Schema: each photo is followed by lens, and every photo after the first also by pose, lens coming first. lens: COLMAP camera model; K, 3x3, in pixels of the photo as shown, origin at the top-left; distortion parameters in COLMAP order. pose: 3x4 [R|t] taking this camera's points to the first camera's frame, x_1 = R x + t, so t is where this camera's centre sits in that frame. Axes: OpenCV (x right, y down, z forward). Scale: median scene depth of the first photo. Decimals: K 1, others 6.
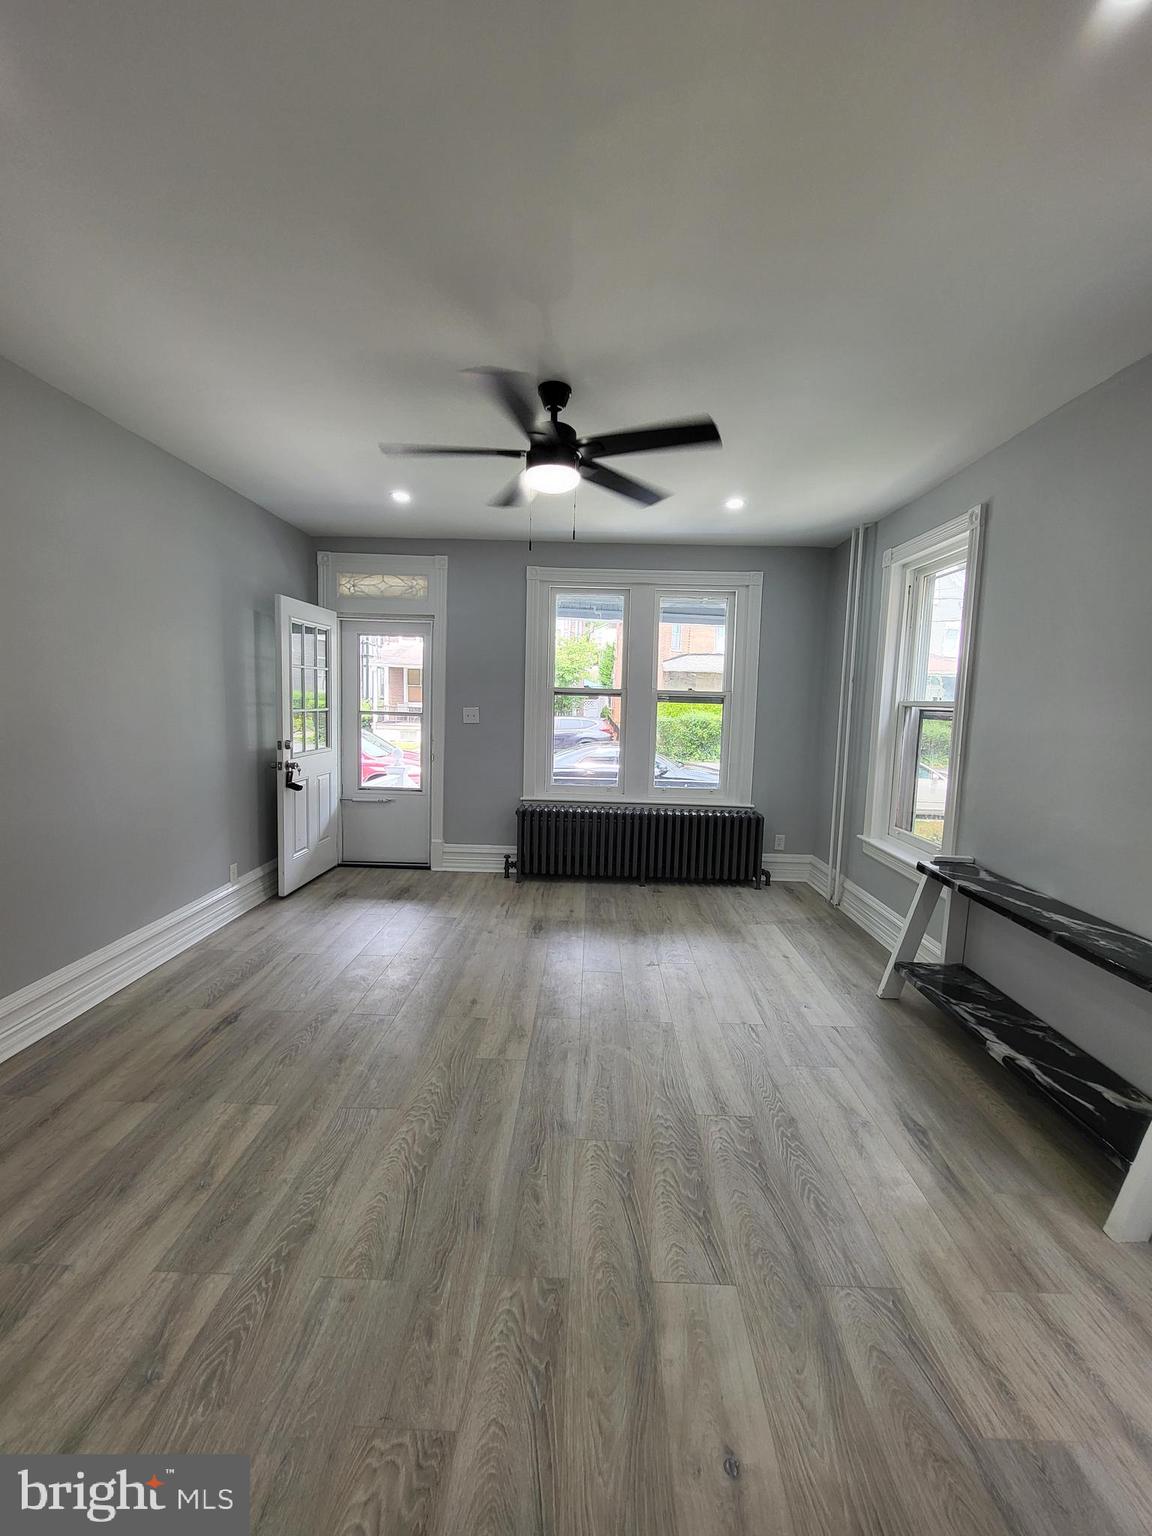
lens RADIAL K [[609.6, 0, 577.9], [0, 609.6, 762.1], [0, 0, 1]] dist [0.000606, -0.001325]
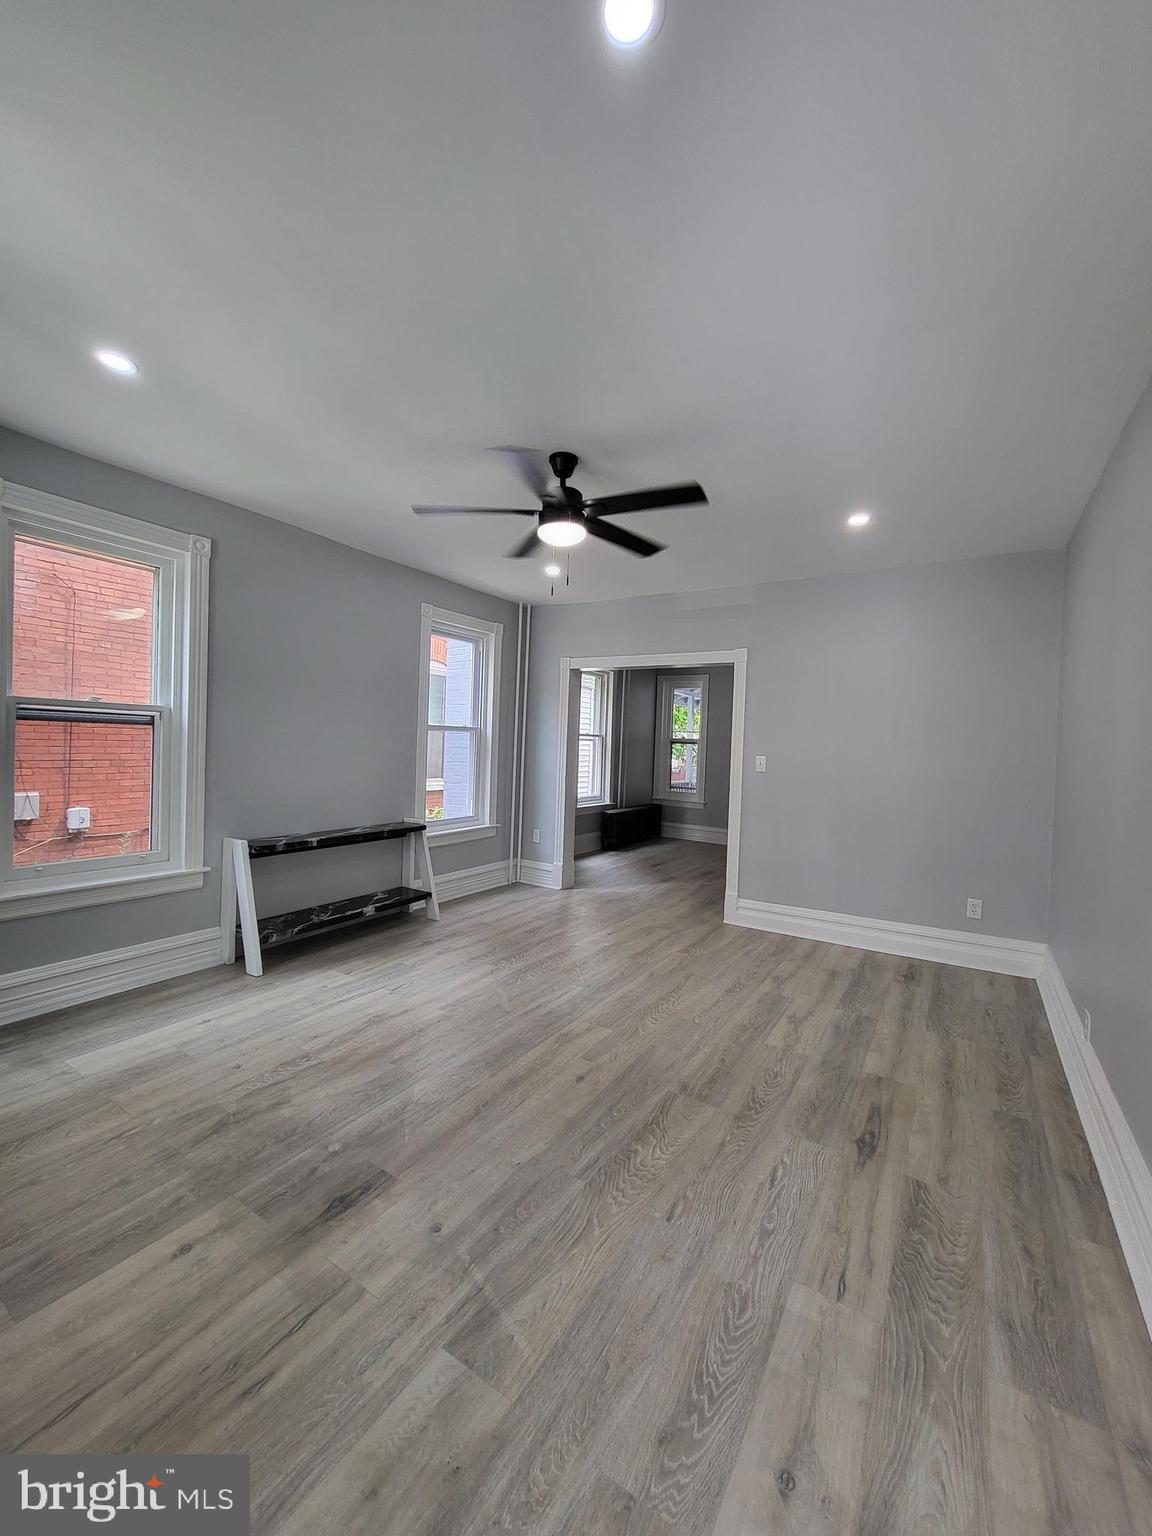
lens RADIAL K [[609.6, 0, 578.3], [0, 609.6, 763.2], [0, 0, 1]] dist [0.000606, -0.001325]
pose [[-0.856940, -0.075466, 0.509861, -0.666721], [-0.005983, 0.990613, 0.136567, -0.192219], [-0.515381, 0.113979, -0.849348, 1.955657]]
